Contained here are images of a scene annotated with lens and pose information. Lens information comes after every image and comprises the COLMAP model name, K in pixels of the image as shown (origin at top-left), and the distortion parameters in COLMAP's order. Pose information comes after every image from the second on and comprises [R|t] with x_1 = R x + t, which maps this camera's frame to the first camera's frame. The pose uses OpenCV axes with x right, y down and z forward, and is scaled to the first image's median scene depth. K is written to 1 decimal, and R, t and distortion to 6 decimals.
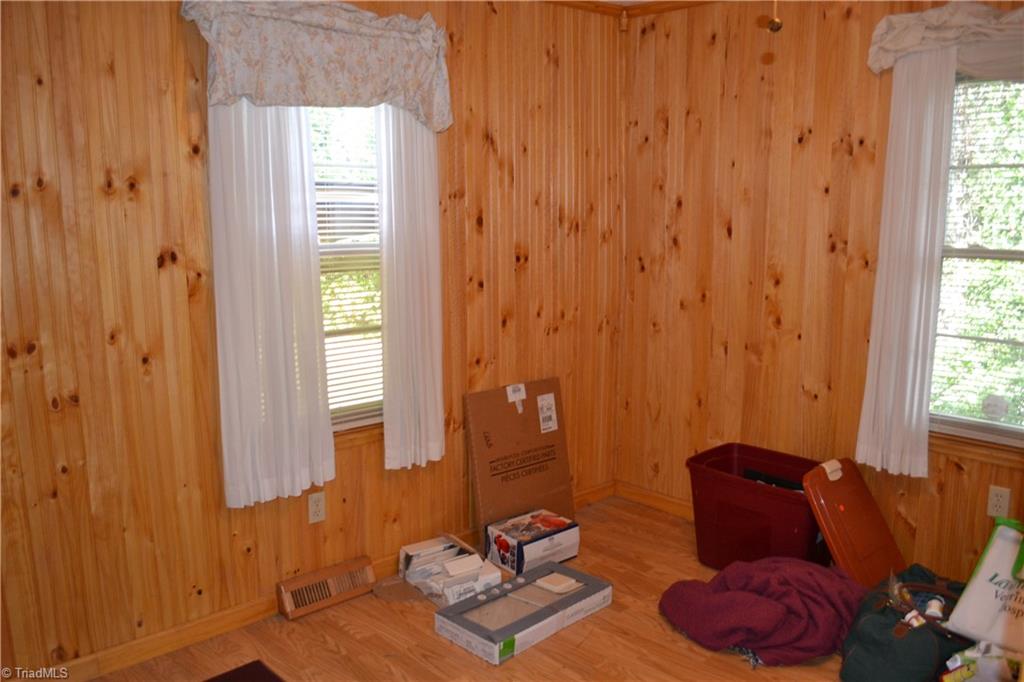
lens RADIAL K [[816.9, 0, 512.0], [0, 816.9, 341.0], [0, 0, 1]] dist [-0.075738, 0.005663]
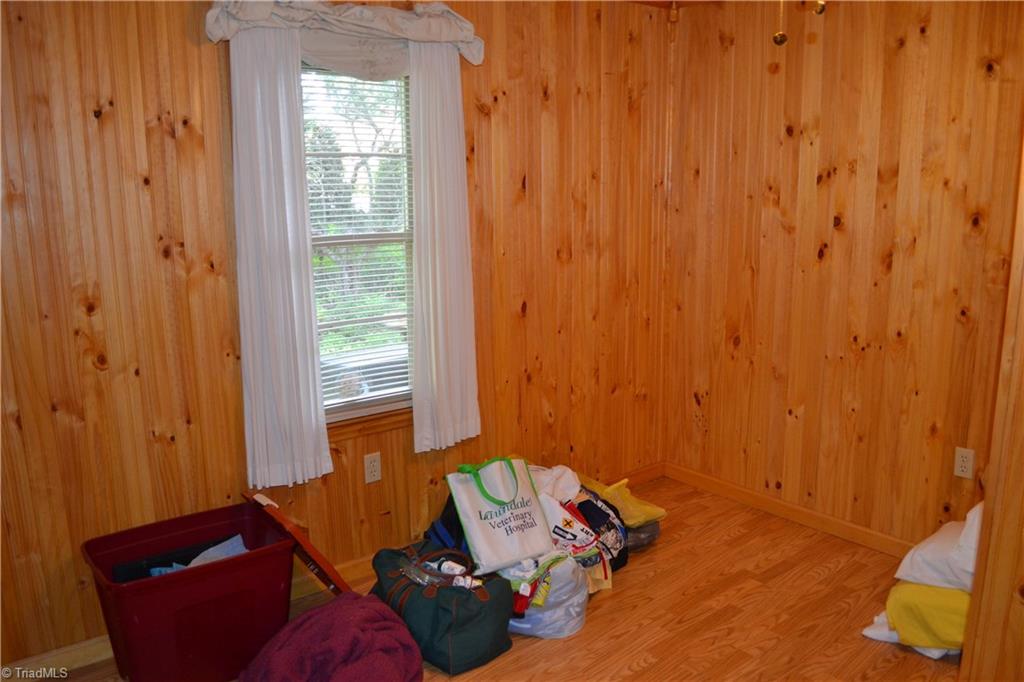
lens RADIAL K [[825.9, 0, 512.0], [0, 825.9, 341.0], [0, 0, 1]] dist [-0.008418, -0.000655]
pose [[0.097691, -0.177276, 0.979301, -0.401067], [0.193252, 0.968656, 0.156071, -0.093657], [-0.976274, 0.174005, 0.128888, 0.582018]]
